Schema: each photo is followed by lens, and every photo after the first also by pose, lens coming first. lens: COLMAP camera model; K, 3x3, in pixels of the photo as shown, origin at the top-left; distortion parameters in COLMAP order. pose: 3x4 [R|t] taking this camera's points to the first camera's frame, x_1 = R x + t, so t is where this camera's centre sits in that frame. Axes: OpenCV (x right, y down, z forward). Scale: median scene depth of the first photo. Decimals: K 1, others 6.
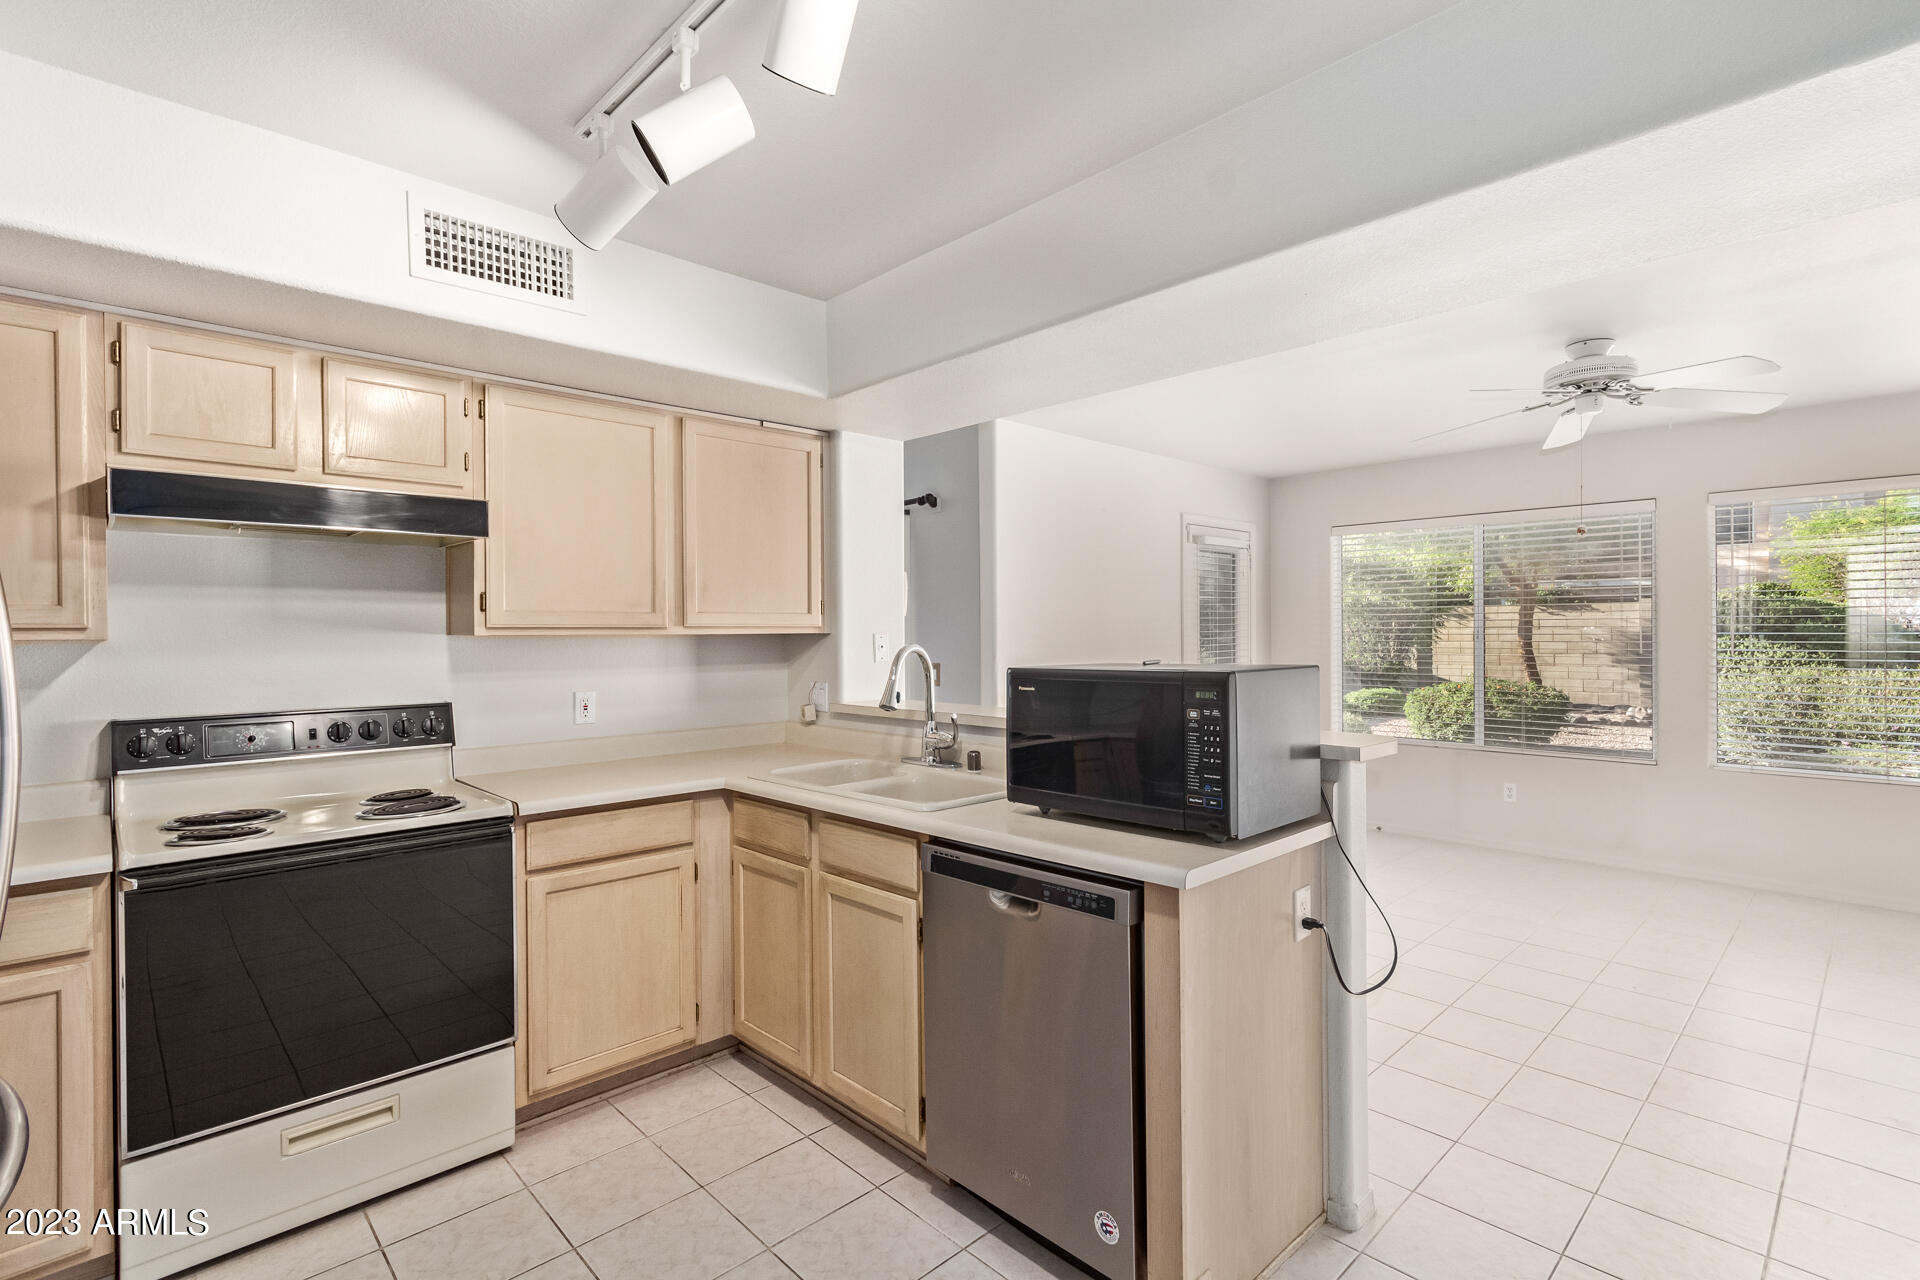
lens RADIAL K [[907.0, 0, 954.9], [0, 907.0, 645.3], [0, 0, 1]] dist [0.011790, -0.000098]
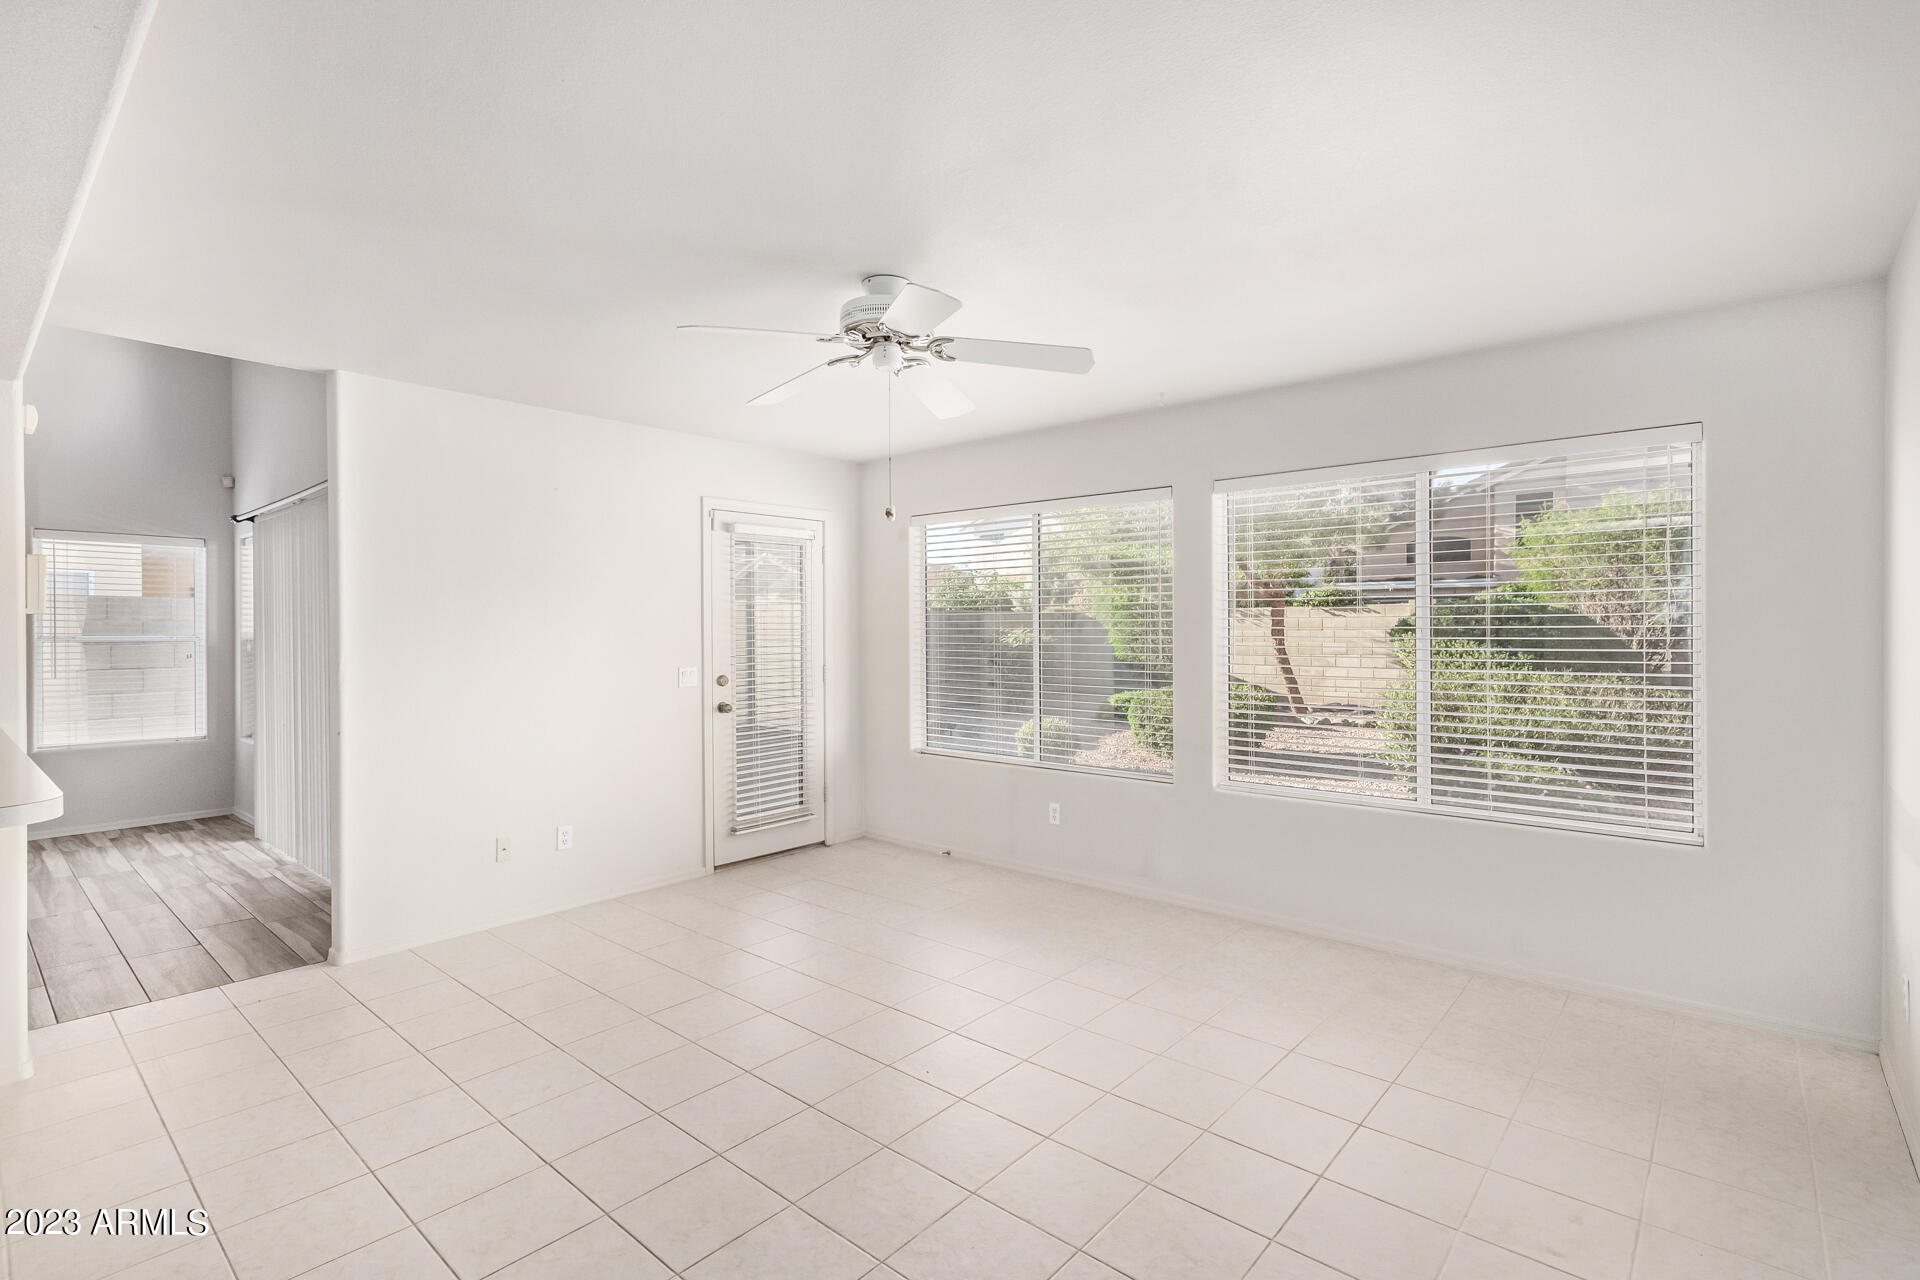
lens RADIAL K [[907.0, 0, 964.2], [0, 907.0, 629.9], [0, 0, 1]] dist [0.011790, -0.000098]
pose [[0.995628, 0.000781, 0.093408, 0.240626], [0.000840, 0.999850, -0.017315, -0.001777], [-0.093408, 0.017317, 0.995477, 0.065769]]
